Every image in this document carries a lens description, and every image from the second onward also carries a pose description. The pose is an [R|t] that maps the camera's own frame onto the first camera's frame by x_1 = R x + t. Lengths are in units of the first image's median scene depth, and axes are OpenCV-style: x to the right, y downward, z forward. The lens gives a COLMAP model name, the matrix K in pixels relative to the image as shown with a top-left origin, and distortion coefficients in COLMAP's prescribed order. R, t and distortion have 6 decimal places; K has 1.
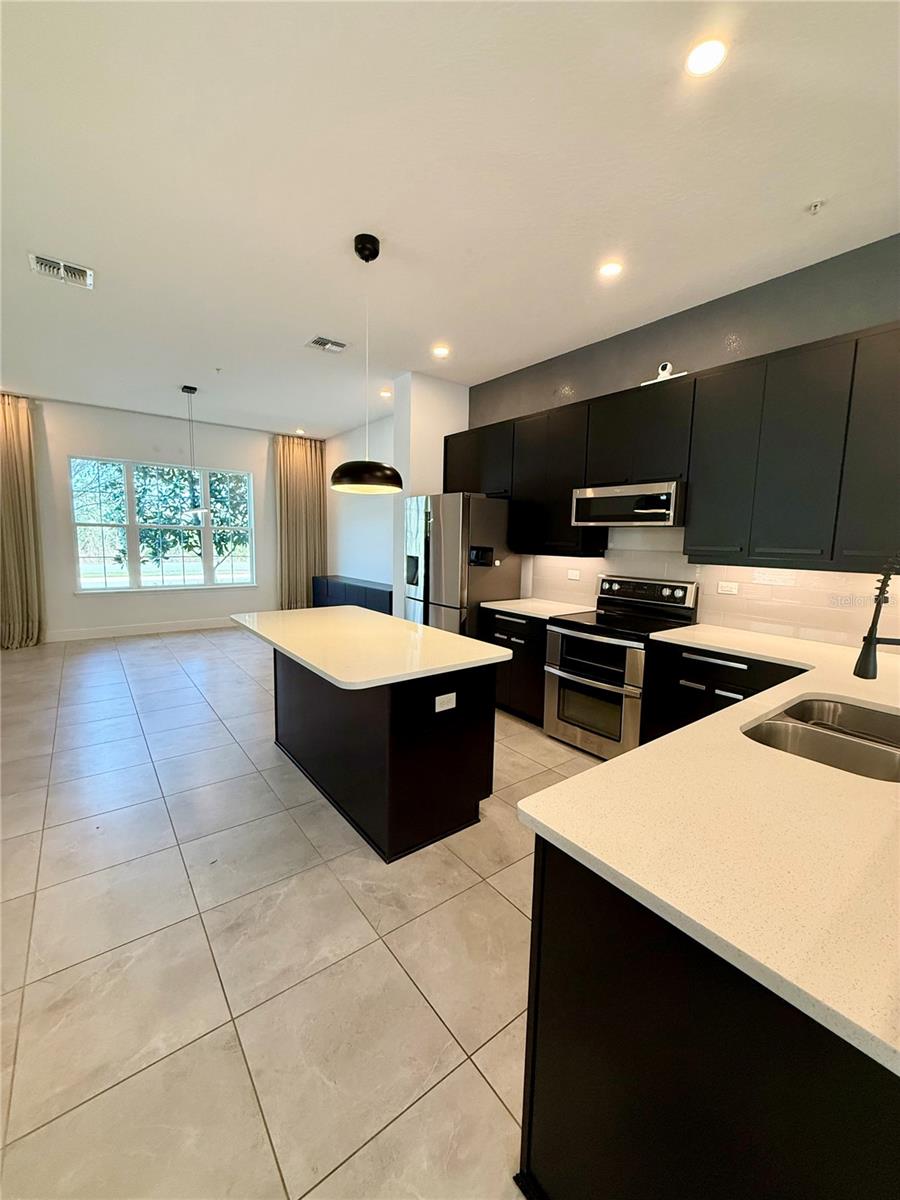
lens RADIAL K [[478.2, 0, 452.4], [0, 478.2, 598.3], [0, 0, 1]] dist [-0.001427, 0.000458]
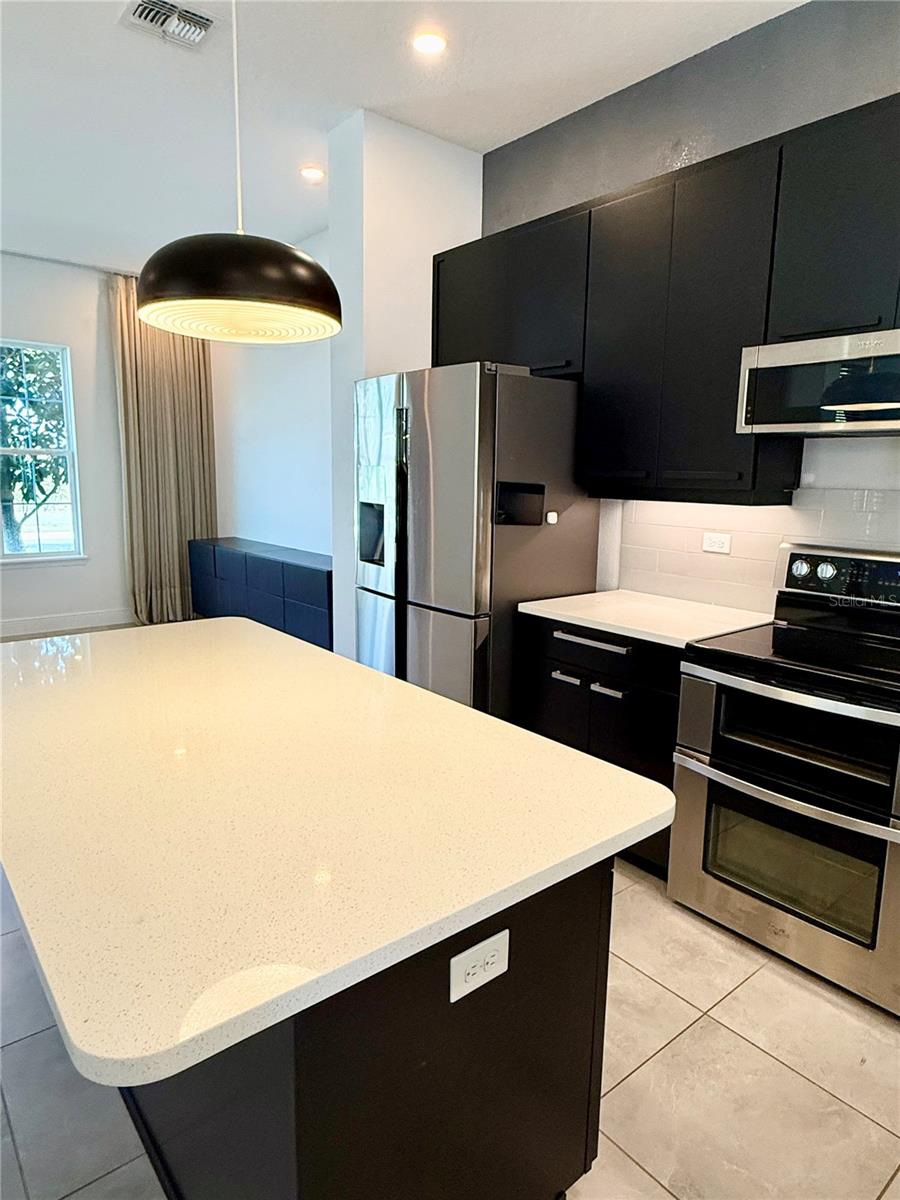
lens RADIAL K [[727.6, 0, 452.5], [0, 727.6, 598.1], [0, 0, 1]] dist [0.002682, 0.000786]
pose [[0.999593, -0.008193, 0.027308, -0.024783], [0.006907, 0.998877, 0.046873, -0.029736], [-0.027661, -0.046666, 0.998527, 0.291472]]
